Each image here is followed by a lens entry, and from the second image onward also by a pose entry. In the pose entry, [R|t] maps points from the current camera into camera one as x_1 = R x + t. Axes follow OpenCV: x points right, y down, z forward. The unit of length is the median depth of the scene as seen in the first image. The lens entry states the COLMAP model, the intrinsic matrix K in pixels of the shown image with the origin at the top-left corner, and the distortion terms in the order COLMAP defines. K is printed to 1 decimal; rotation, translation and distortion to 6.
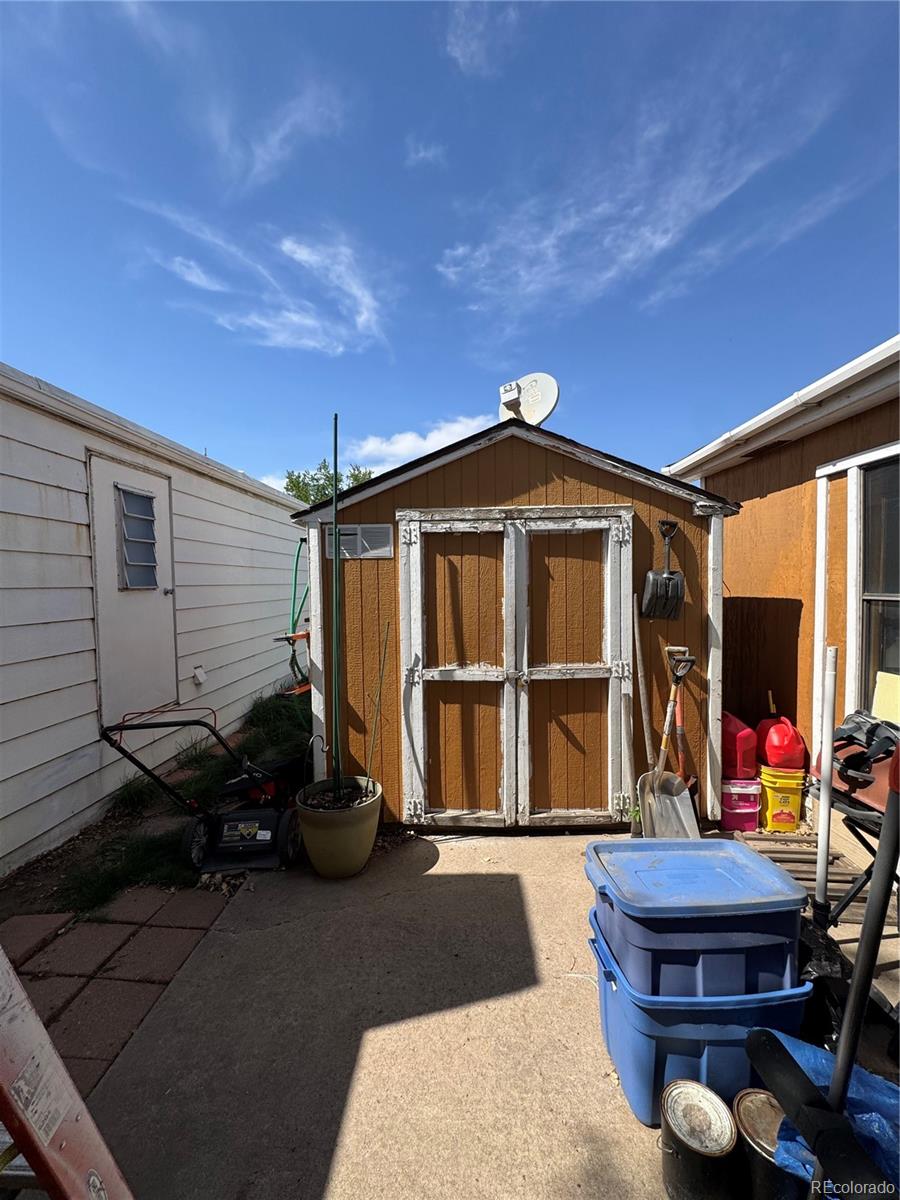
lens RADIAL K [[481.0, 0, 451.0], [0, 481.0, 601.8], [0, 0, 1]] dist [0.011244, -0.007867]
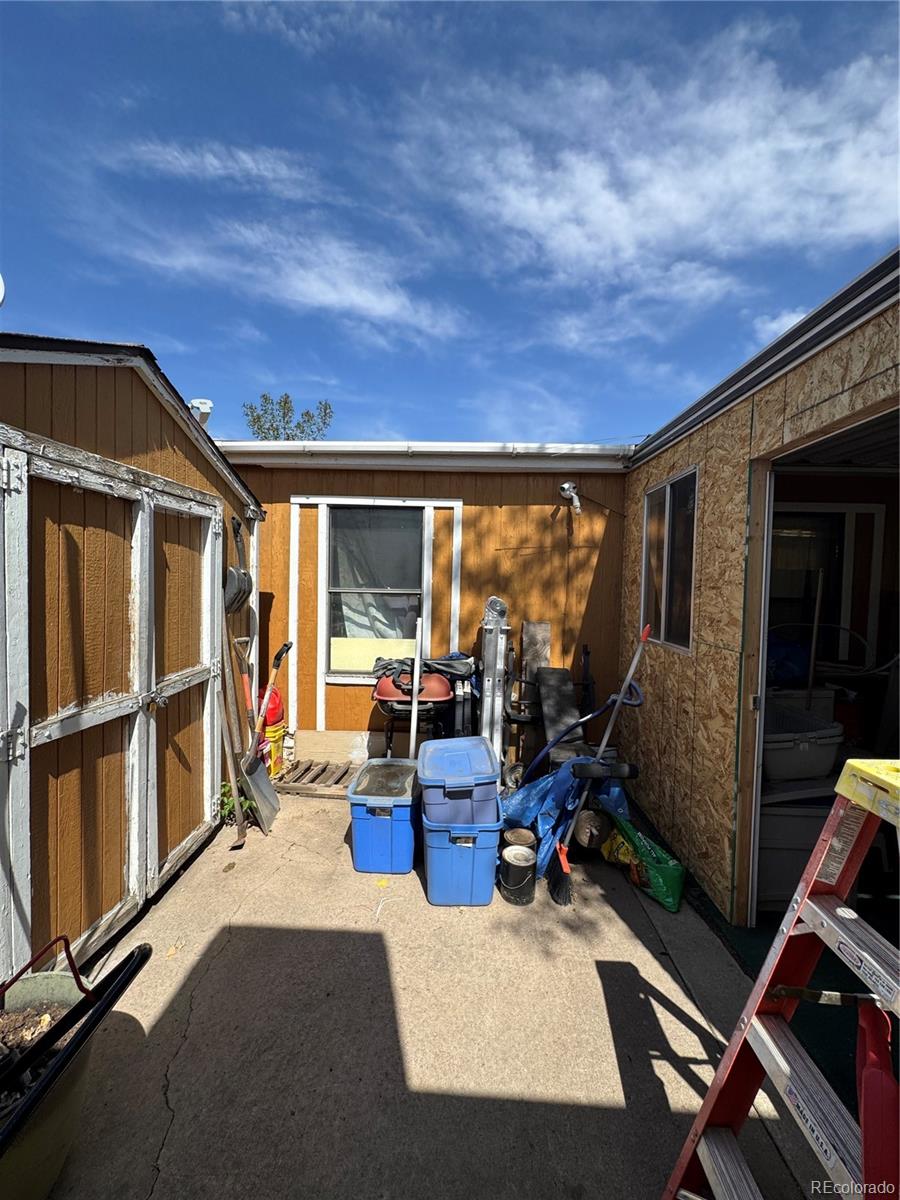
lens RADIAL K [[482.2, 0, 452.7], [0, 482.2, 599.1], [0, 0, 1]] dist [-0.001509, -0.000423]
pose [[0.007106, -0.023665, 0.999695, -0.598384], [0.019716, 0.999529, 0.023521, -0.007986], [-0.999780, 0.019543, 0.007569, 0.523519]]
